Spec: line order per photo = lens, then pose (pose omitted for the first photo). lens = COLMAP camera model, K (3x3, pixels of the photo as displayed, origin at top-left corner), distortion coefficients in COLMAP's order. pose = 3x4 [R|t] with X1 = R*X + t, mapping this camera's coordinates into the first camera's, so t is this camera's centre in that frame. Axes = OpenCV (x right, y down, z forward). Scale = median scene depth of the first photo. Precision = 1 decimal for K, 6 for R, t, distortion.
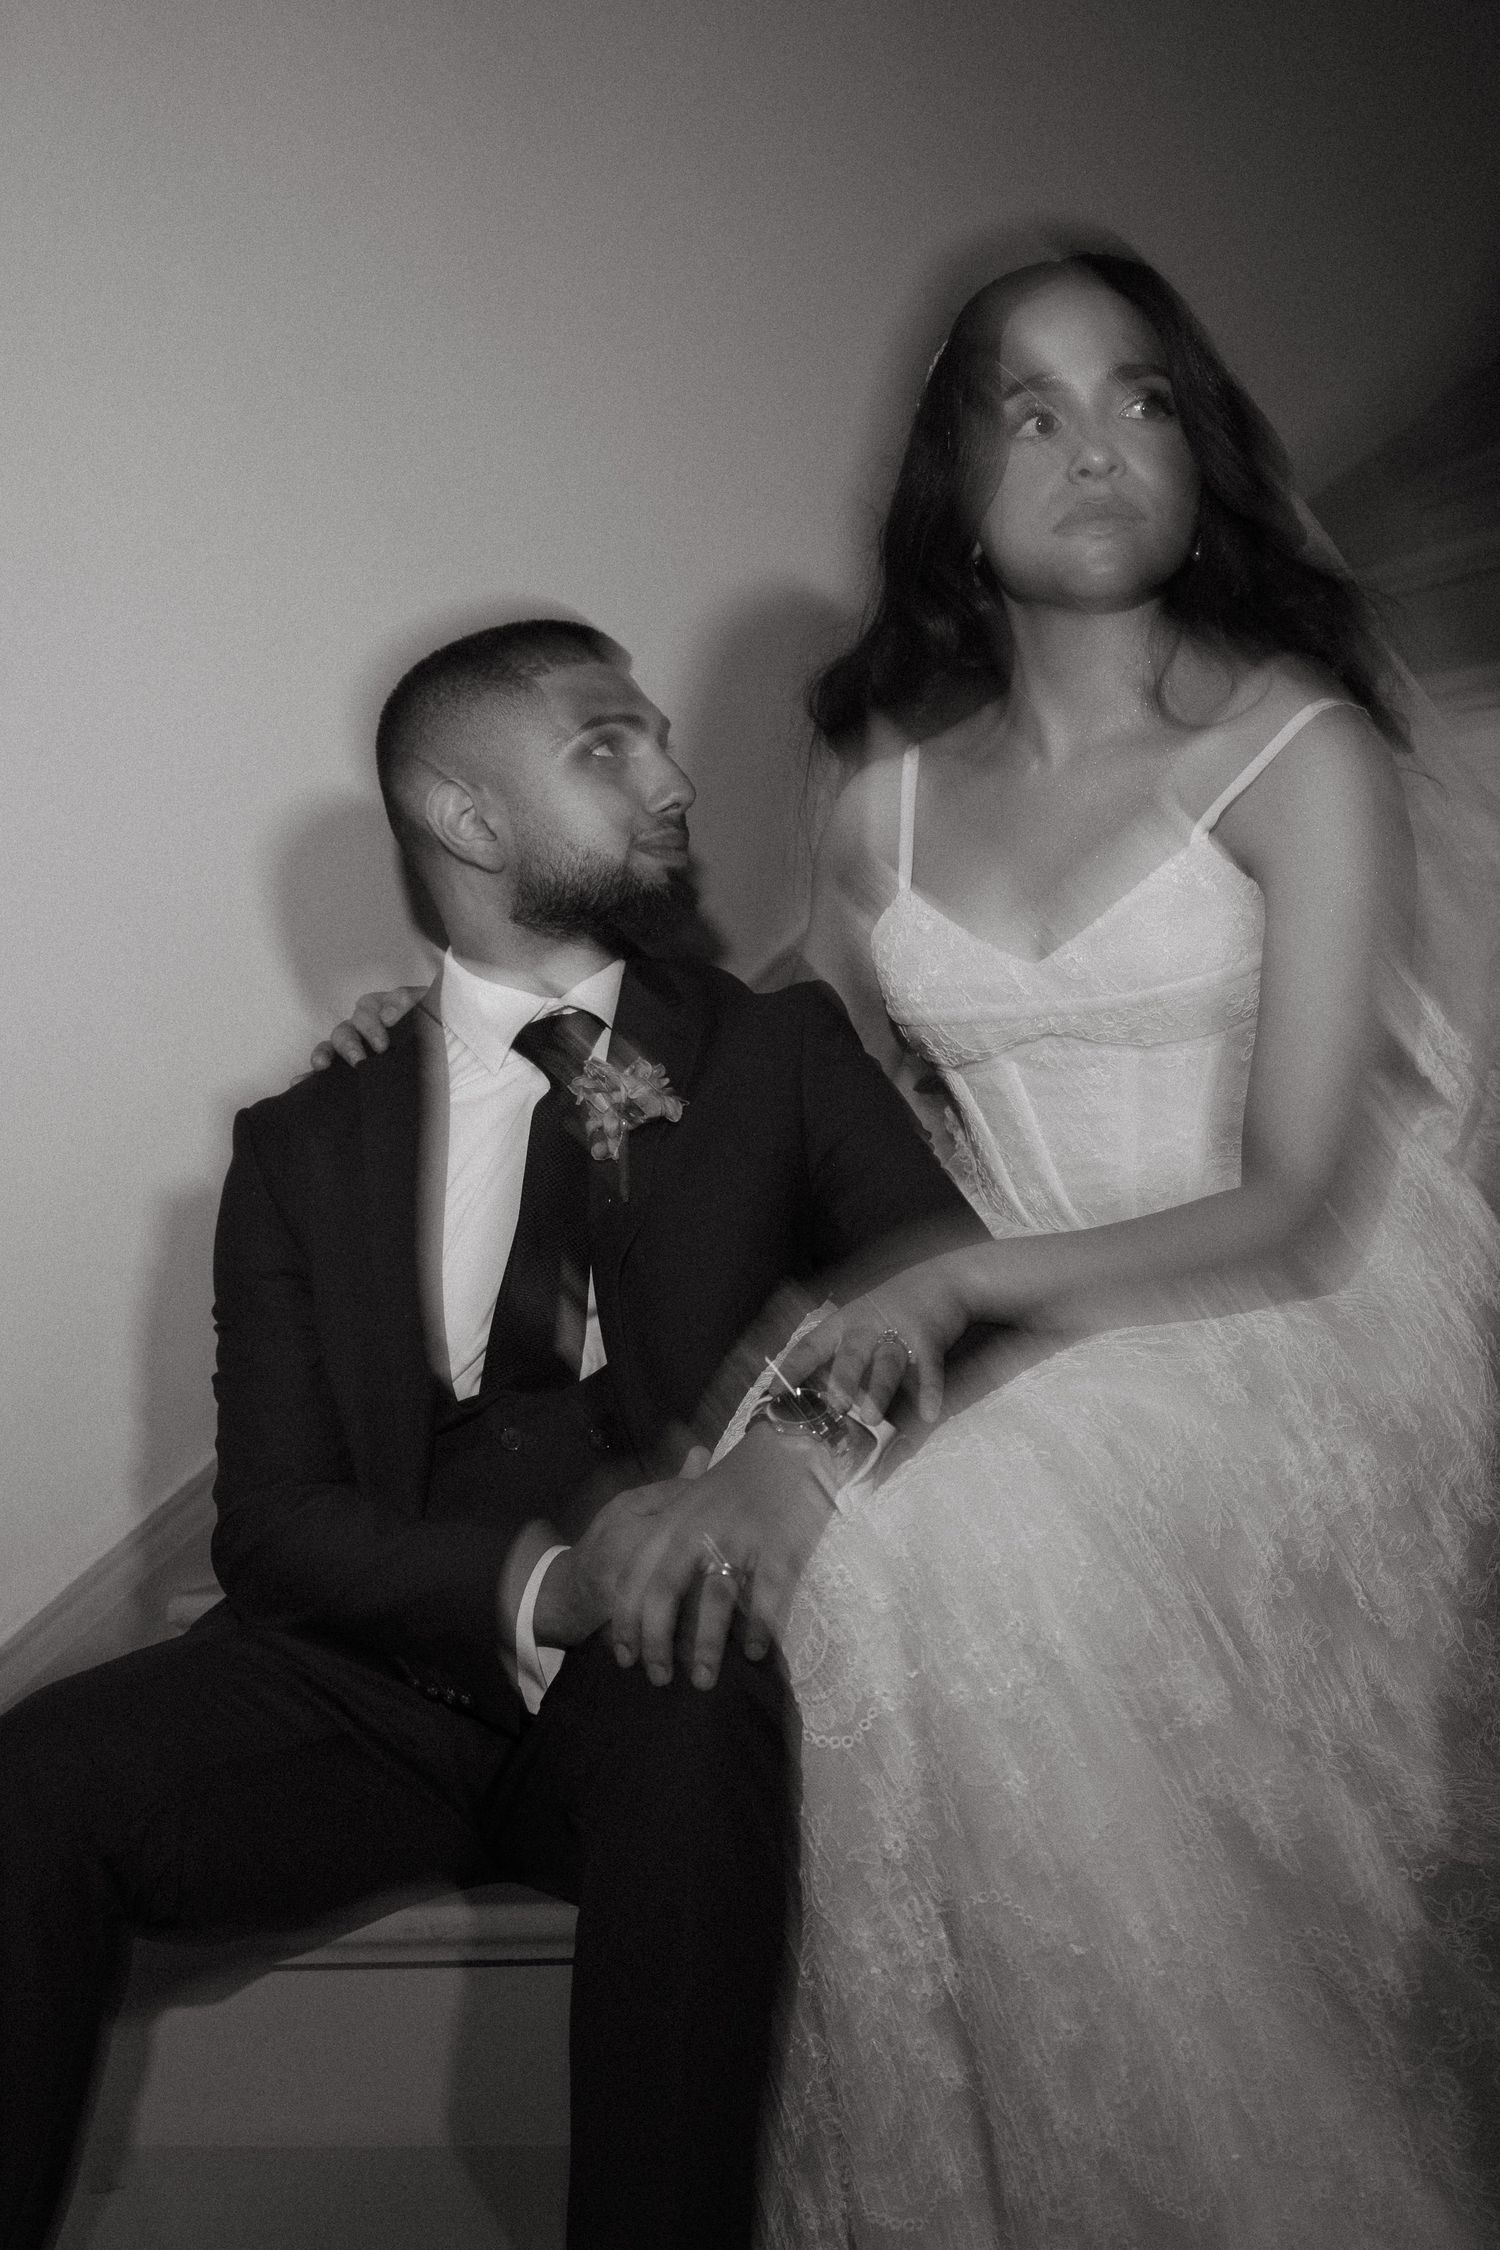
lens RADIAL K [[2227.1, 0, 750.0], [0, 2227.1, 1125.0], [0, 0, 1]] dist [-0.008109, -0.006647]
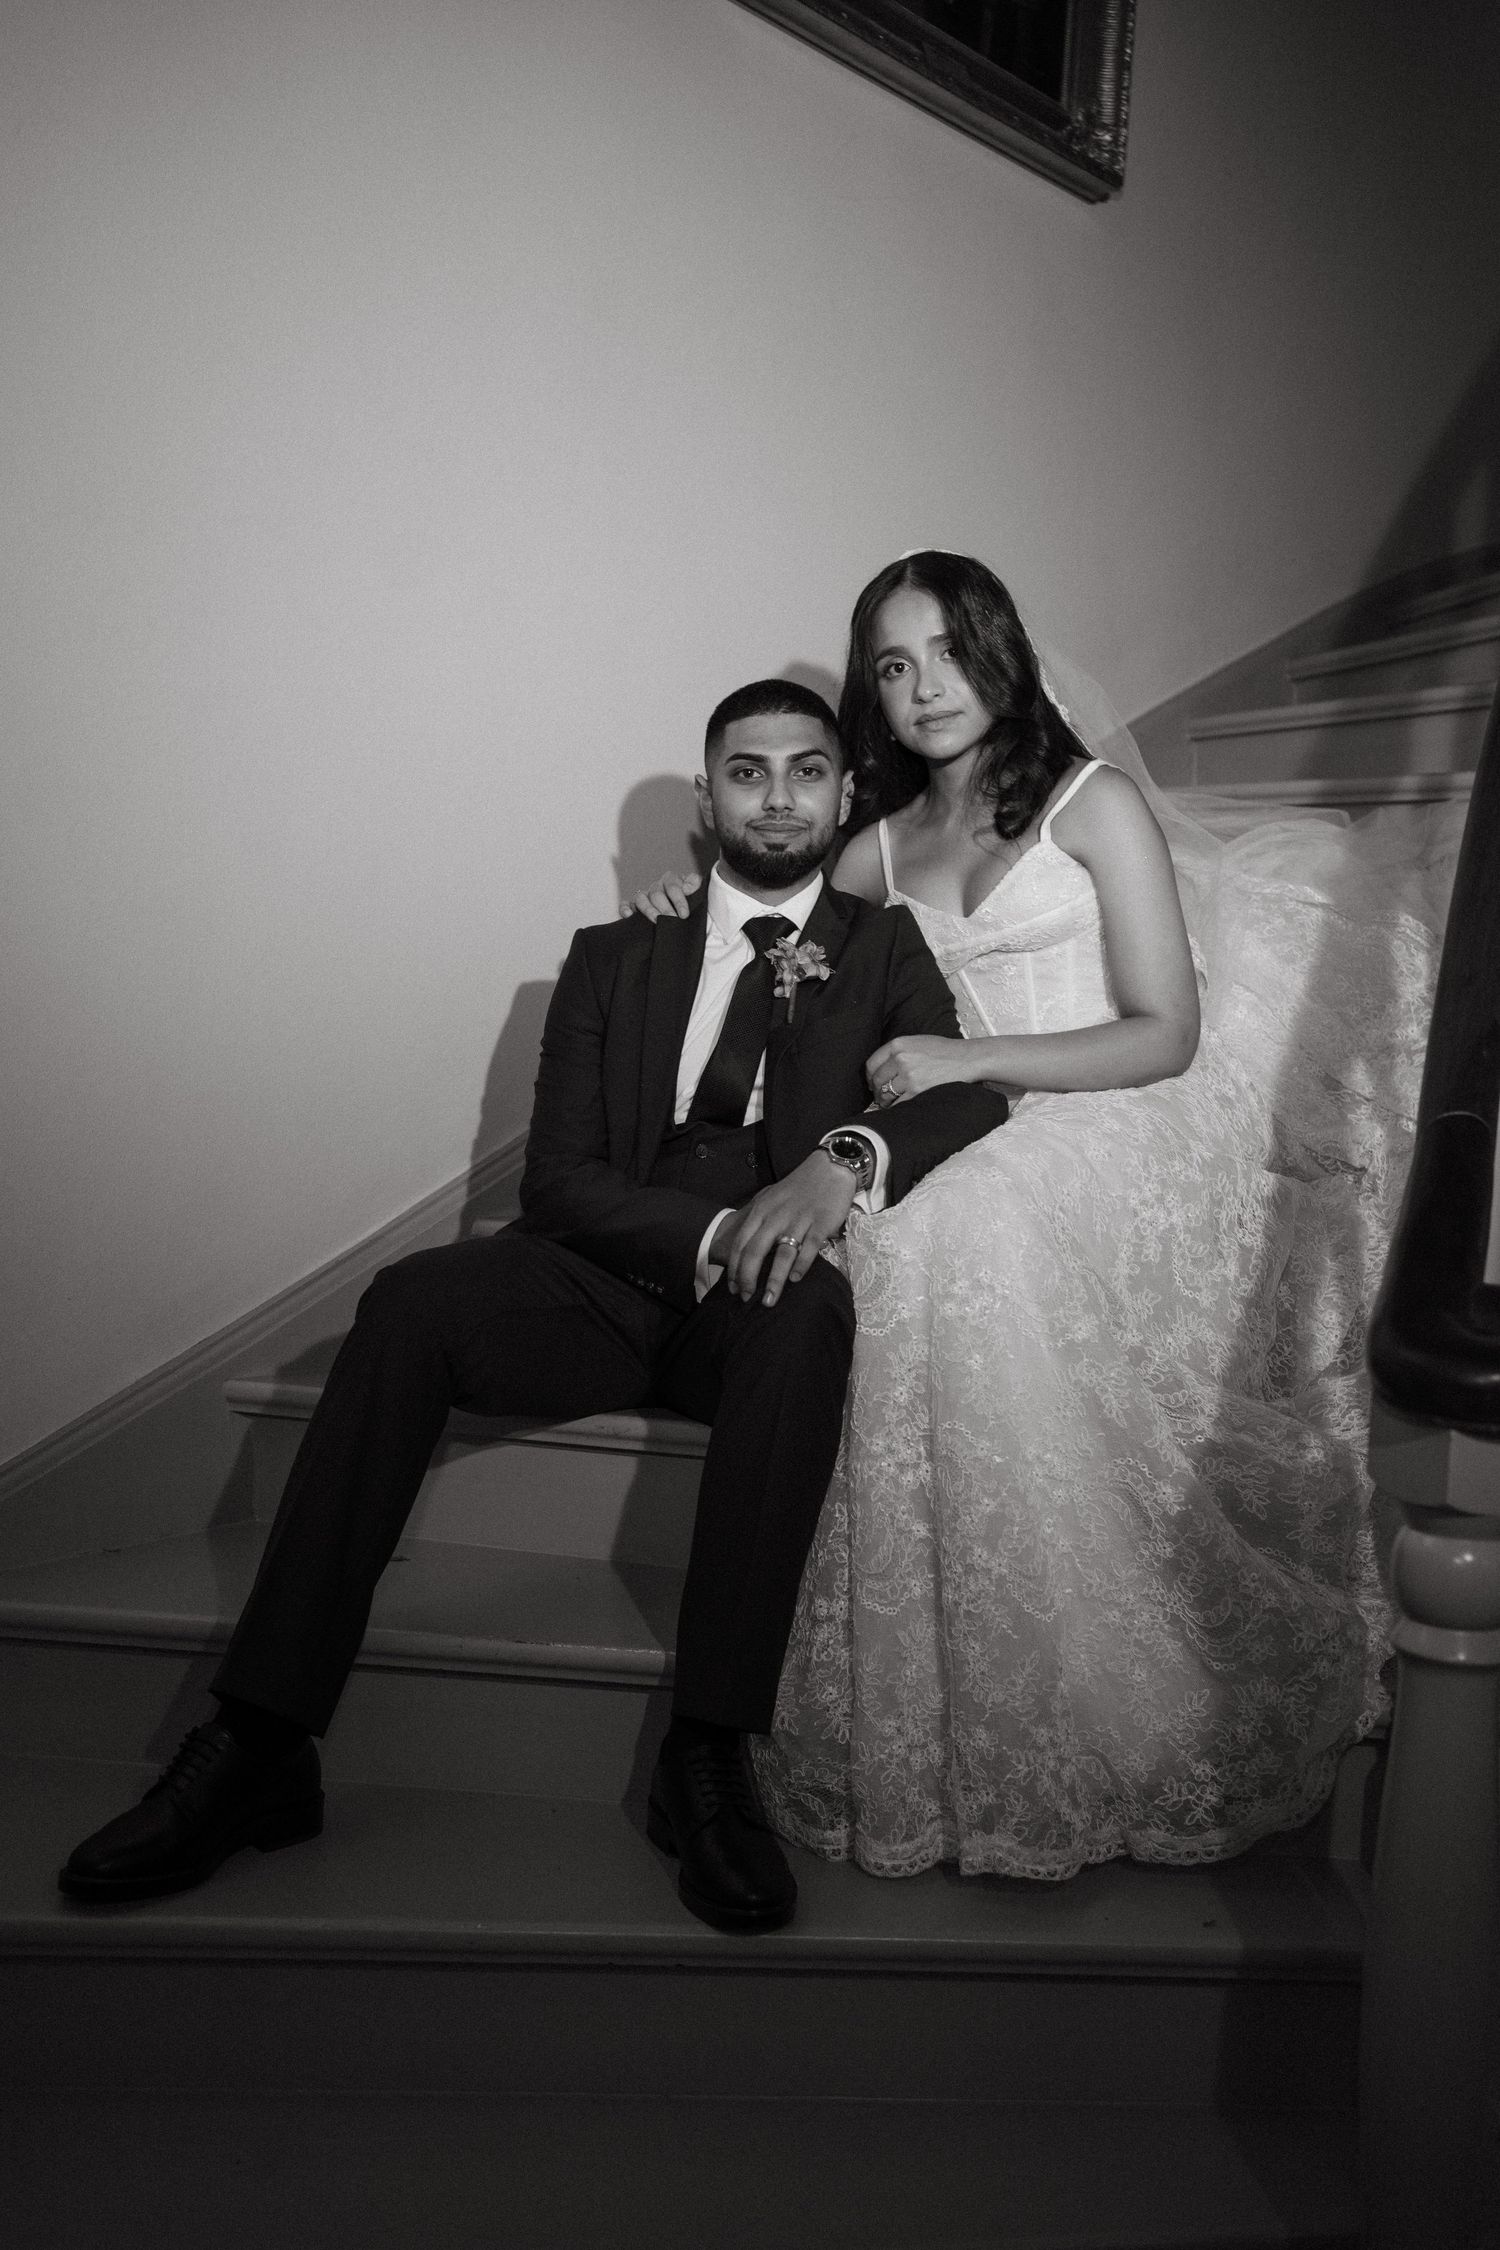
lens RADIAL K [[2227.1, 0, 750.0], [0, 2227.1, 1125.0], [0, 0, 1]] dist [-0.008109, -0.006647]
pose [[0.991988, 0.113949, -0.054543, 0.017634], [-0.106973, 0.987334, 0.117167, -0.074367], [0.067203, -0.110393, 0.991613, -0.708364]]
